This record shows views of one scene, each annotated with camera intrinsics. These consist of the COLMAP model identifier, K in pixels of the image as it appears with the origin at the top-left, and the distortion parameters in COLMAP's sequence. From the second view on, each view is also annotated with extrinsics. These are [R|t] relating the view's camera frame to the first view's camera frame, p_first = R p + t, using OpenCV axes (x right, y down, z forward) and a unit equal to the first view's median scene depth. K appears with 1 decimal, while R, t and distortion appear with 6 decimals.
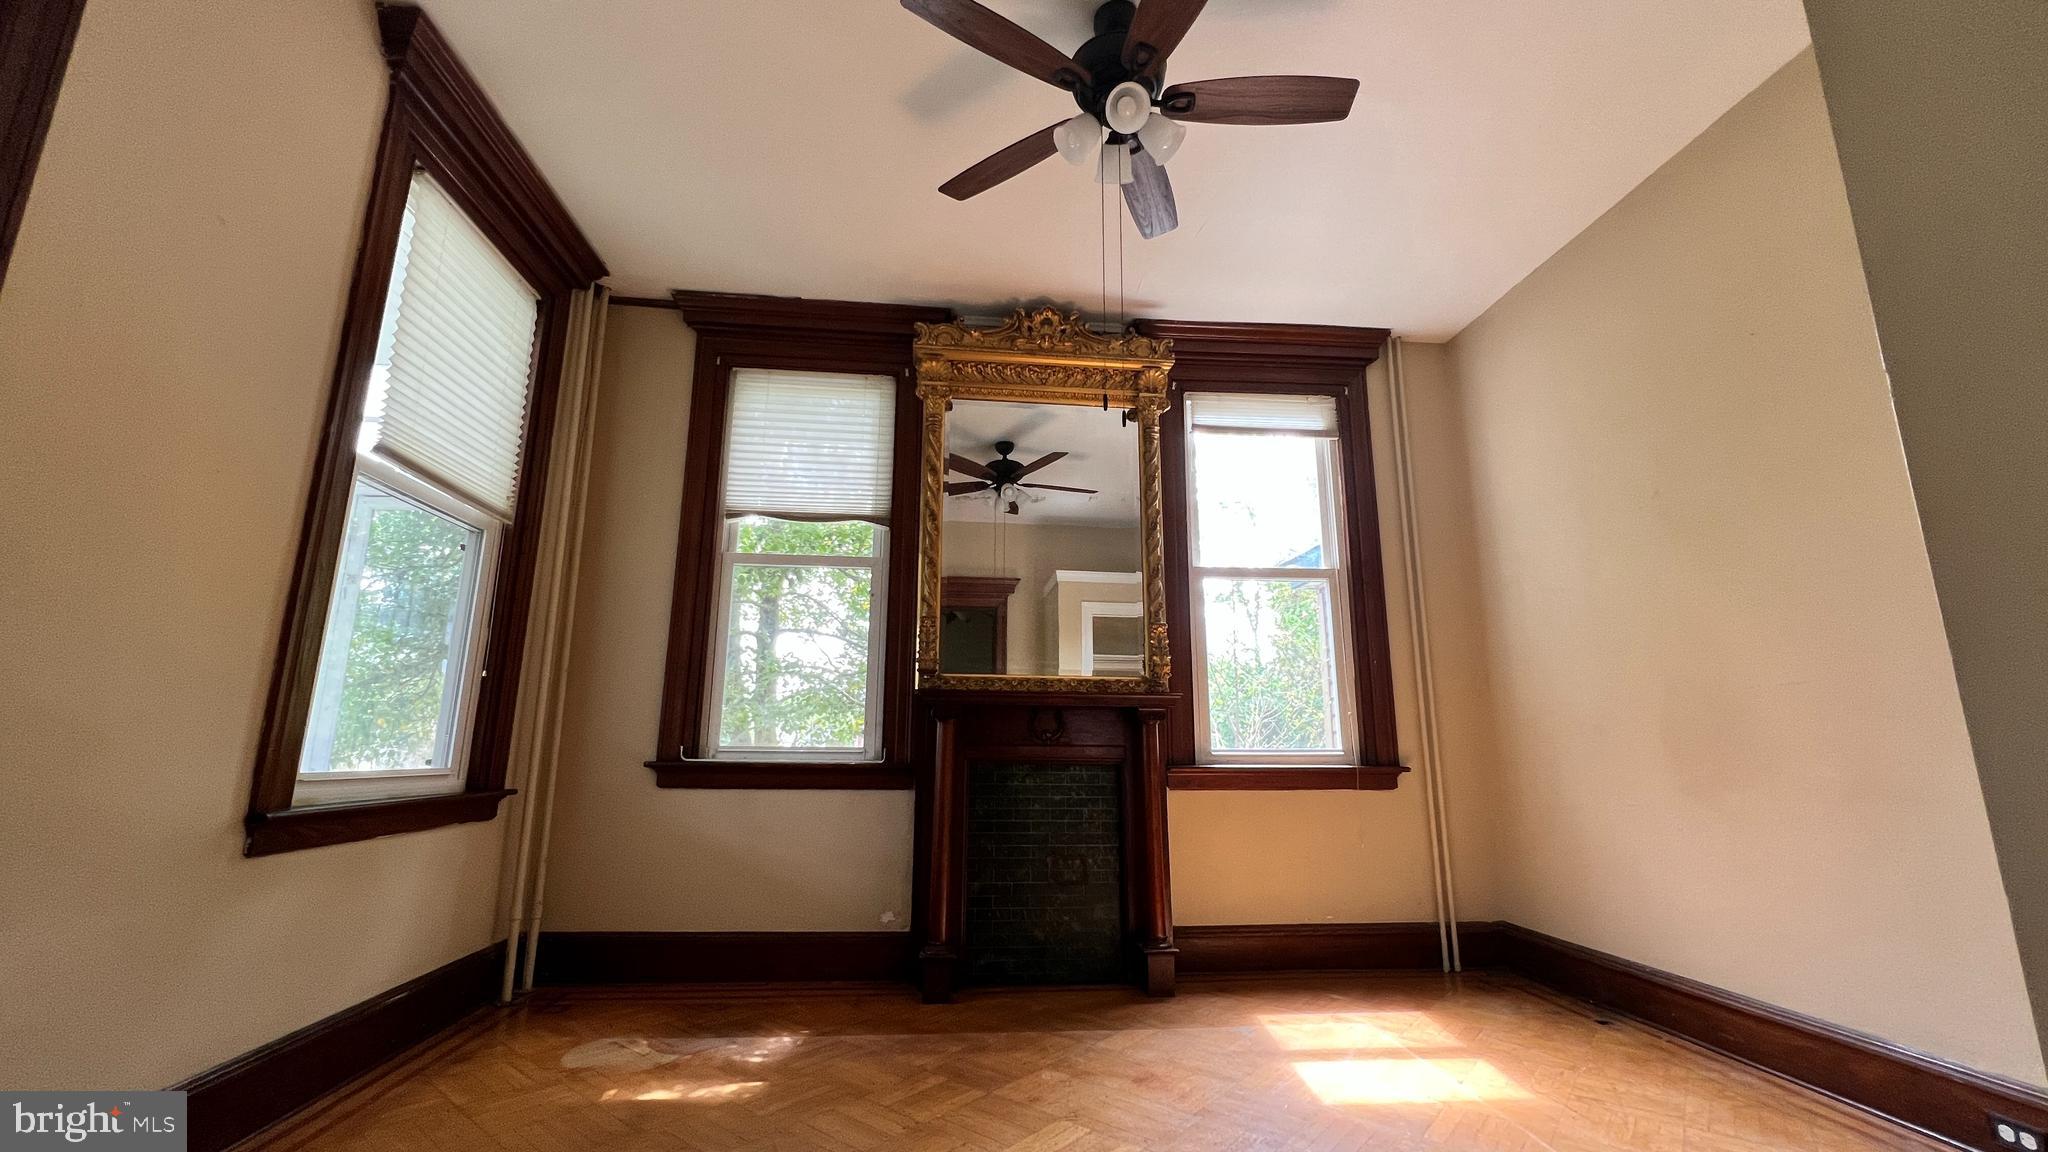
lens RADIAL K [[815.2, 0, 1020.5], [0, 815.2, 580.1], [0, 0, 1]] dist [-0.003814, 0.000491]
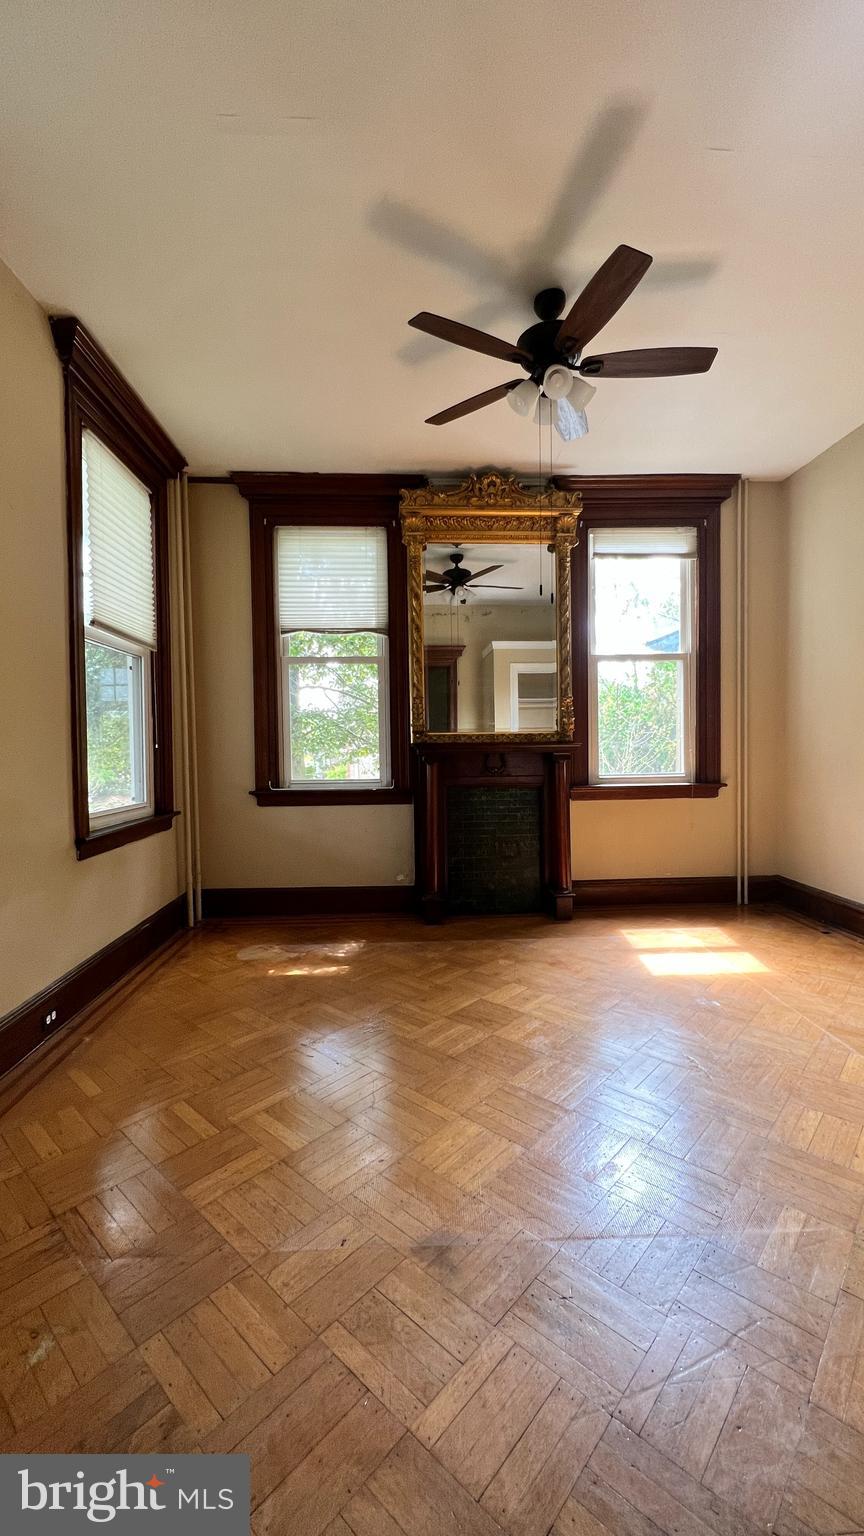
lens RADIAL K [[611.4, 0, 428.9], [0, 611.4, 766.1], [0, 0, 1]] dist [-0.003814, 0.000491]
pose [[0.998753, -0.019777, -0.045838, -0.040948], [0.029955, 0.971934, 0.233337, -0.098095], [0.039937, -0.234419, 0.971315, -0.160689]]
